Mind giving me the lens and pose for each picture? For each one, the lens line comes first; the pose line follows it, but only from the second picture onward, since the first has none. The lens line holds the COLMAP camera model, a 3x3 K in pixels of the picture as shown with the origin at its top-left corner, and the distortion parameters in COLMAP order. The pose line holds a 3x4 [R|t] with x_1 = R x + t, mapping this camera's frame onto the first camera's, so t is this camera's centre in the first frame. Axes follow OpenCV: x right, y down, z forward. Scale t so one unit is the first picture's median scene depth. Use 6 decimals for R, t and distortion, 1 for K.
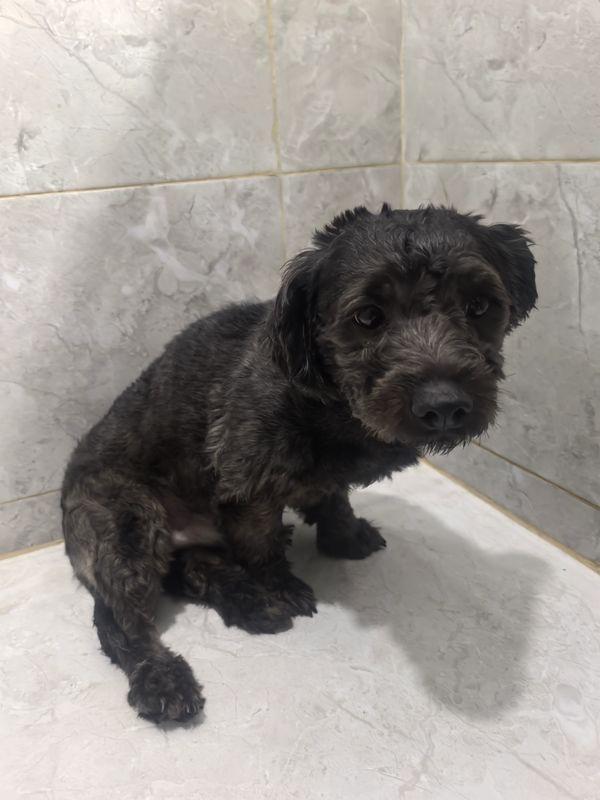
lens RADIAL K [[641.1, 0, 282.0], [0, 641.1, 399.1], [0, 0, 1]] dist [-0.025109, -0.010680]
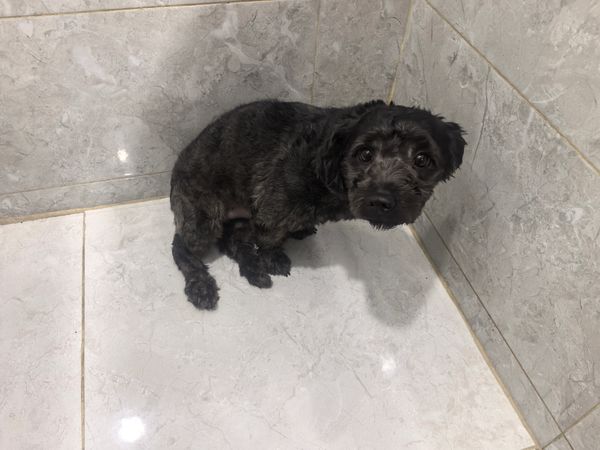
lens RADIAL K [[479.5, 0, 300.9], [0, 479.5, 226.3], [0, 0, 1]] dist [-0.007886, -0.003054]
pose [[0.980920, 0.193199, -0.021690, 0.080534], [-0.161312, 0.871100, 0.463857, -0.417486], [0.108511, -0.451508, 0.885644, -0.183248]]
